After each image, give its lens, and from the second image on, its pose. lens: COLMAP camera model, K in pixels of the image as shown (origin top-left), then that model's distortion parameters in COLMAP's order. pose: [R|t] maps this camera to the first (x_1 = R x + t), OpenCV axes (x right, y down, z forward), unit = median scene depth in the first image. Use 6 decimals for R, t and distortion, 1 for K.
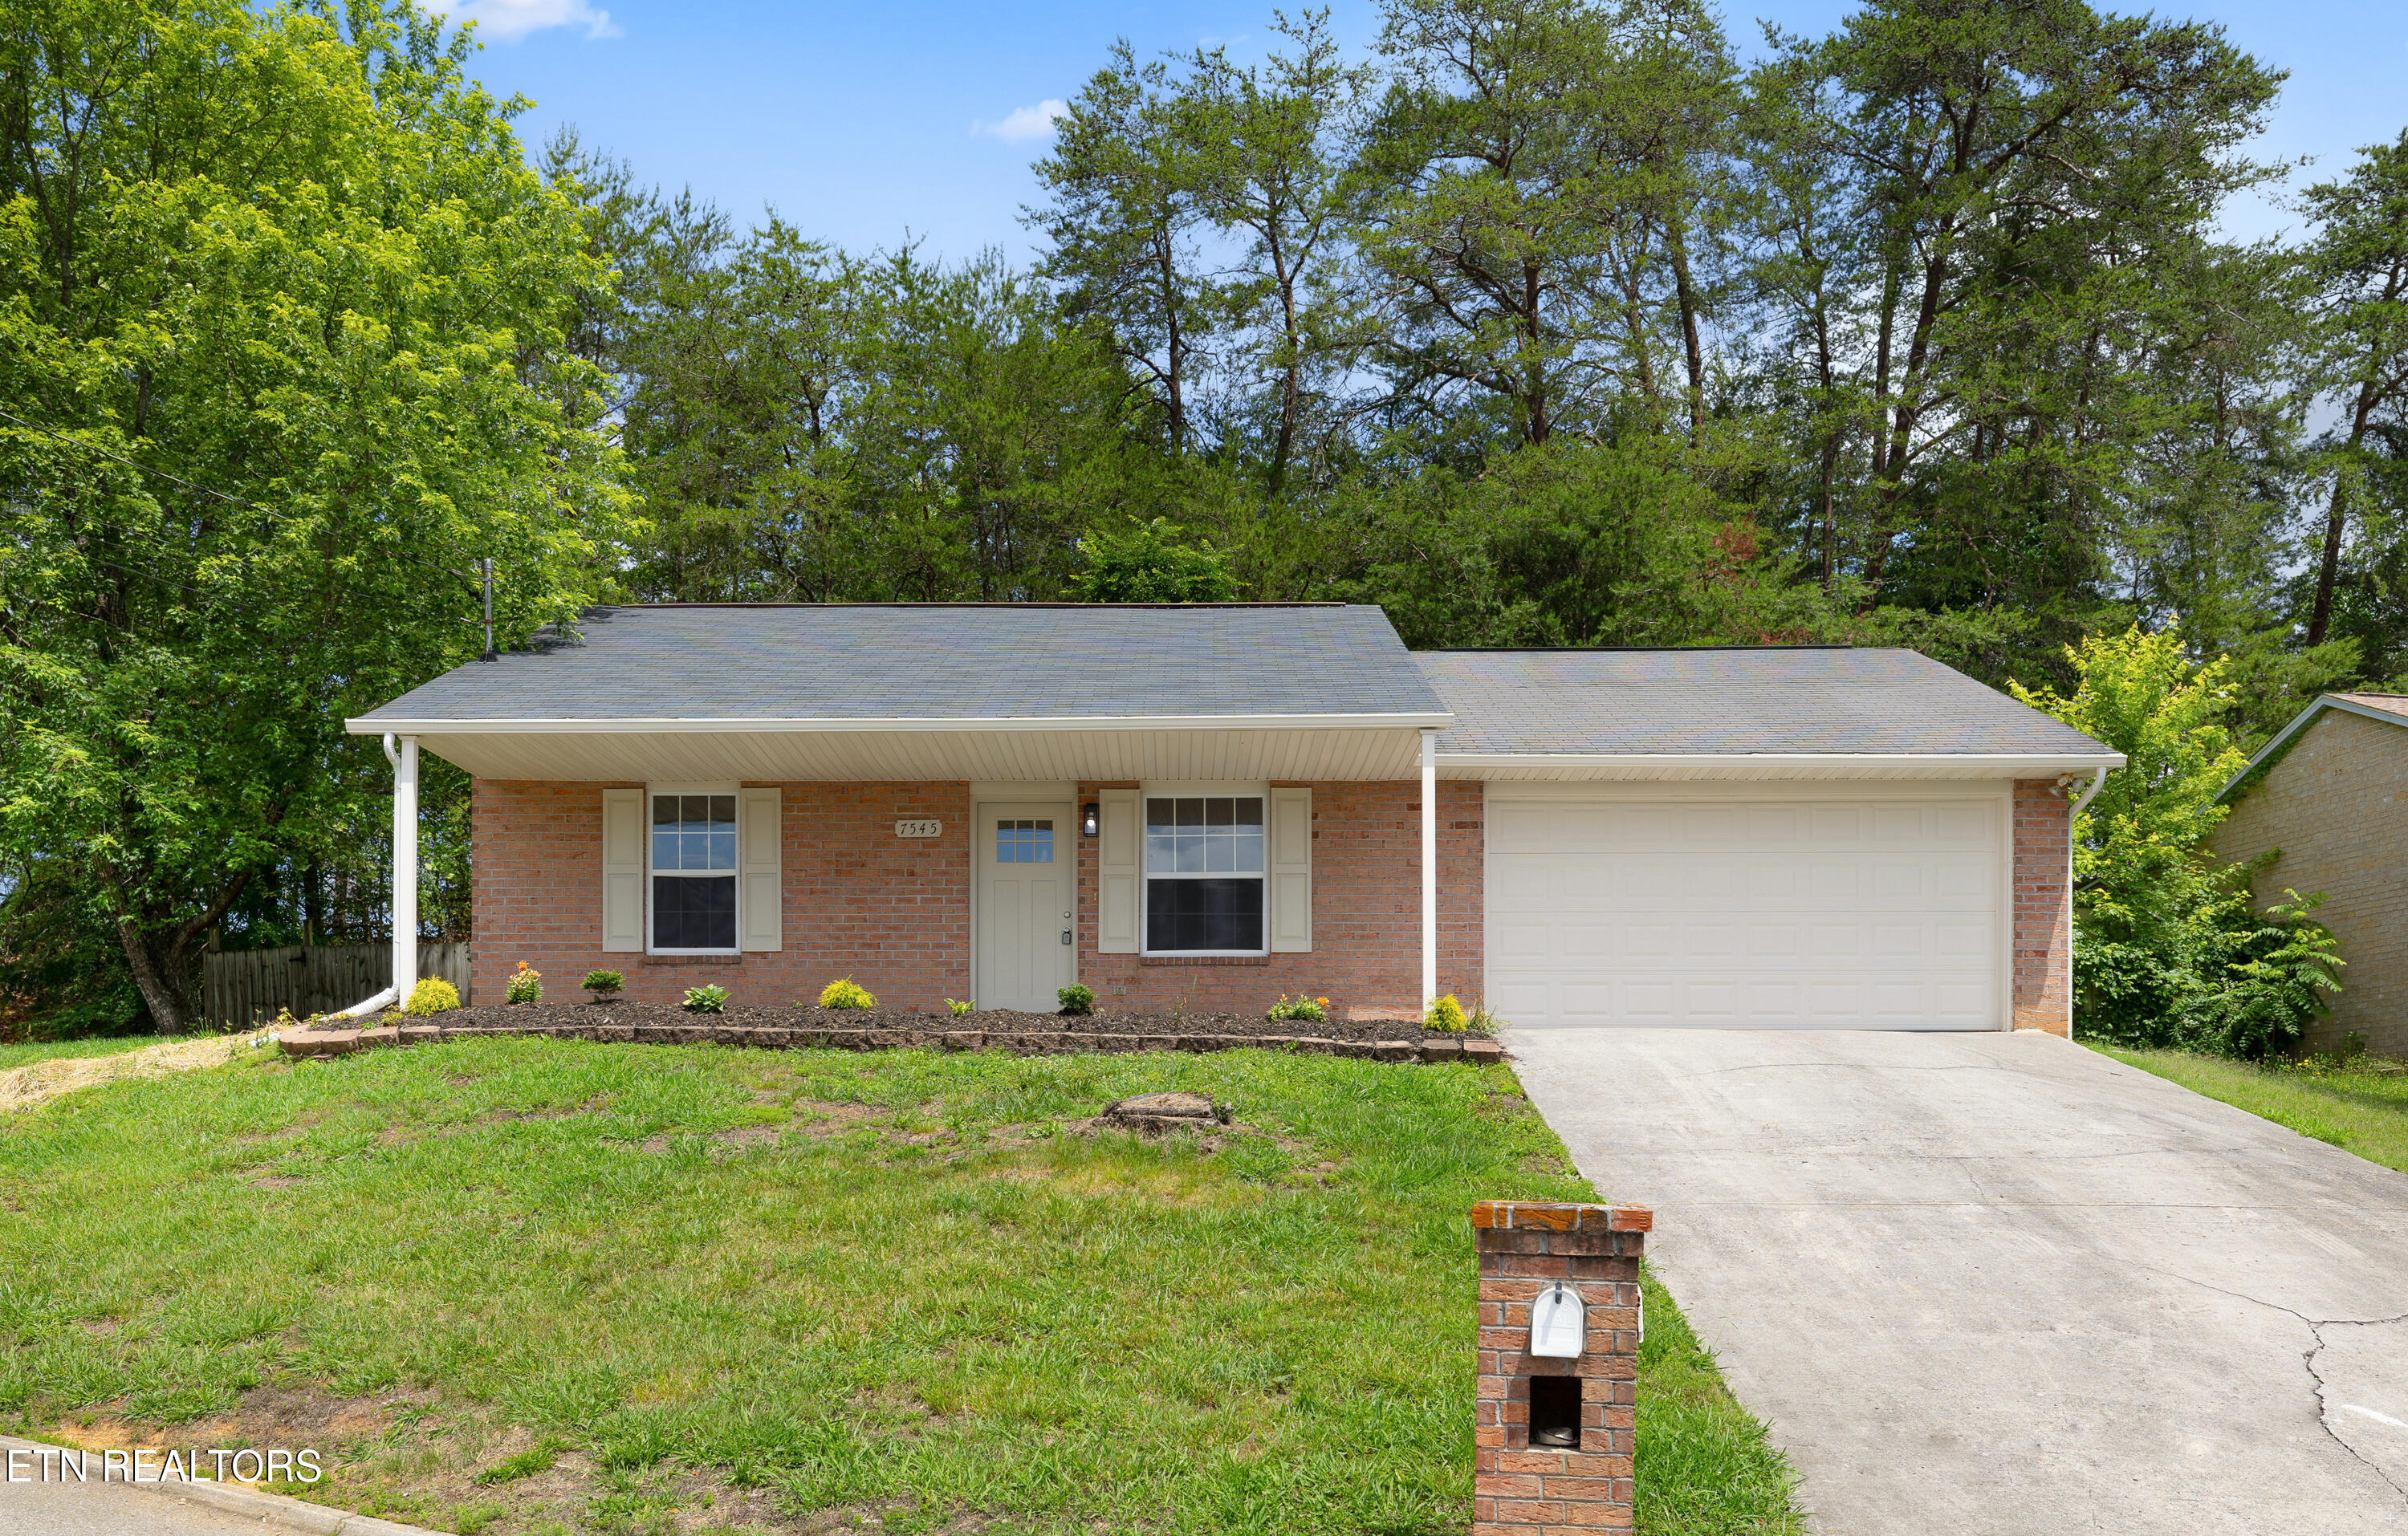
lens RADIAL K [[1927.7, 0, 1178.9], [0, 1927.7, 852.7], [0, 0, 1]] dist [-0.021347, -0.004566]
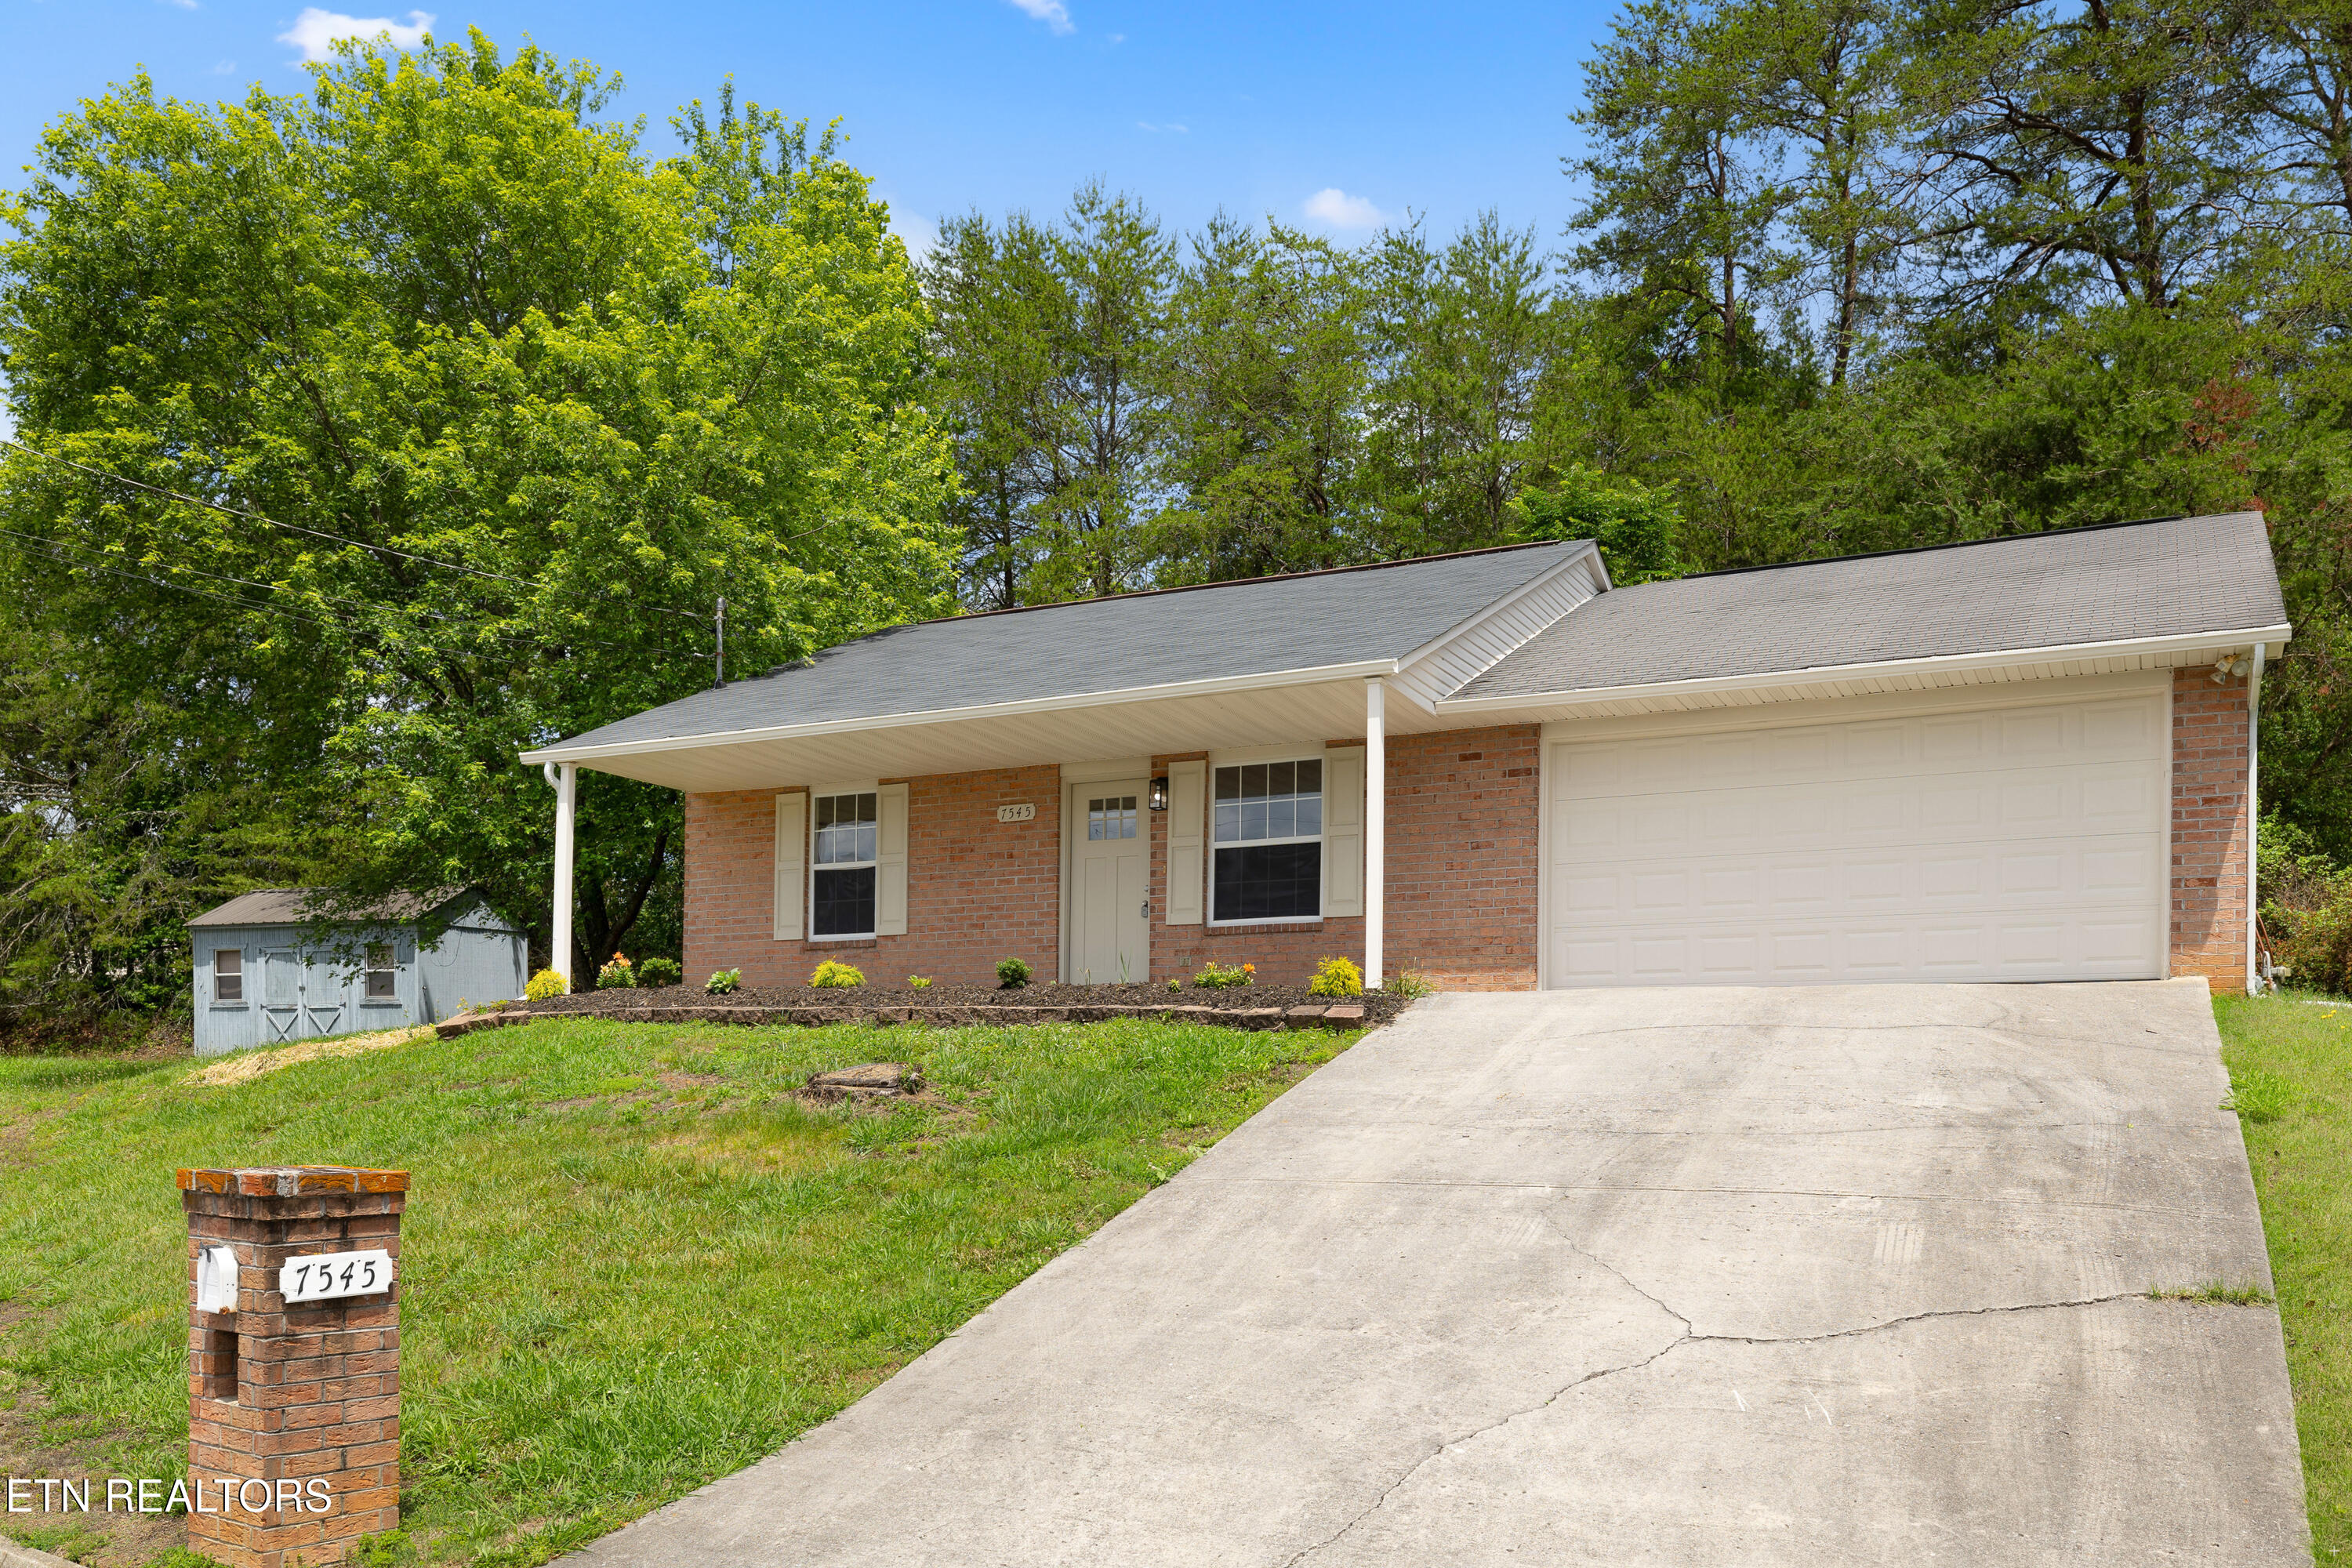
lens RADIAL K [[1915.4, 0, 1174.1], [0, 1915.4, 788.5], [0, 0, 1]] dist [-0.008997, 0.012940]
pose [[0.904507, -0.067718, -0.421049, 0.387018], [0.059924, 0.997698, -0.031730, 0.012736], [0.422229, 0.003469, 0.906483, 0.088478]]
